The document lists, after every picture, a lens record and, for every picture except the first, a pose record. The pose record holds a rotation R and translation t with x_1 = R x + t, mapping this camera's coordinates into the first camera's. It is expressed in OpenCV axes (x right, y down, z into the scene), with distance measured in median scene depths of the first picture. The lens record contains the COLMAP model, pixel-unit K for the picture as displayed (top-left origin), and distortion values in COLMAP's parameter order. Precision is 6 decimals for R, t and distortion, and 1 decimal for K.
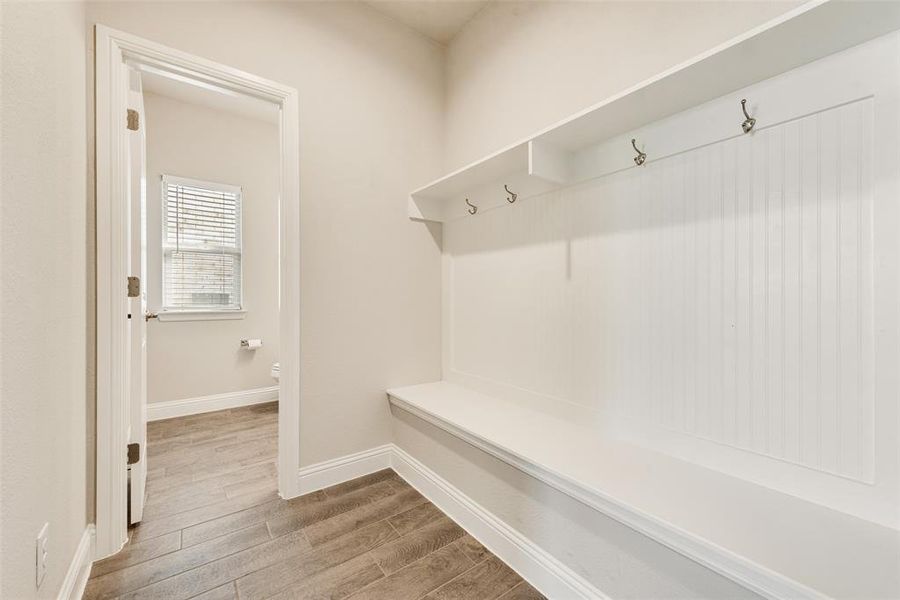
lens RADIAL K [[351.1, 0, 450.6], [0, 351.1, 295.8], [0, 0, 1]] dist [0.012412, -0.003468]
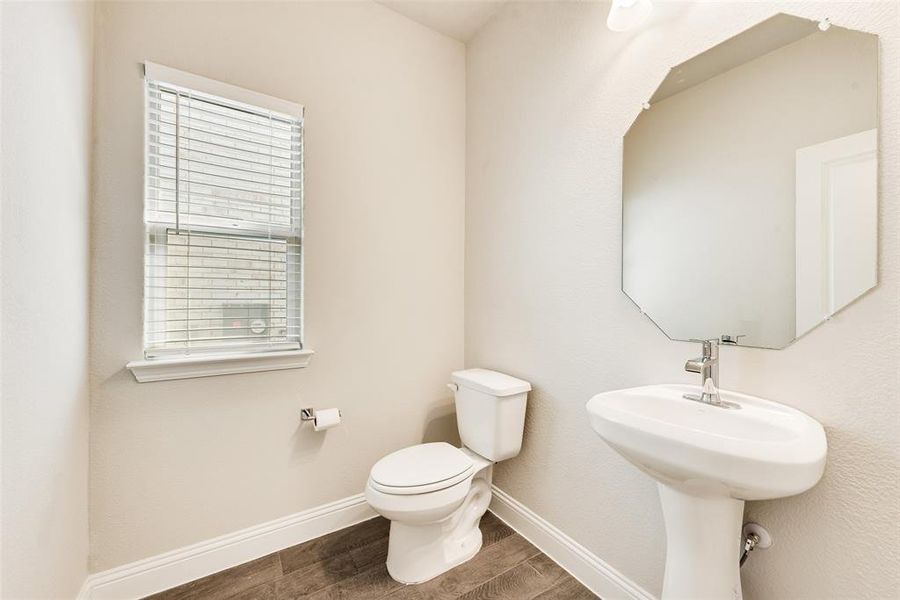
lens RADIAL K [[351.1, 0, 447.9], [0, 351.1, 298.9], [0, 0, 1]] dist [0.012412, -0.003468]
pose [[0.997113, 0.003968, -0.075822, -0.354545], [-0.004164, 0.999988, -0.002428, -0.032787], [0.075812, 0.002737, 0.997118, 0.523689]]
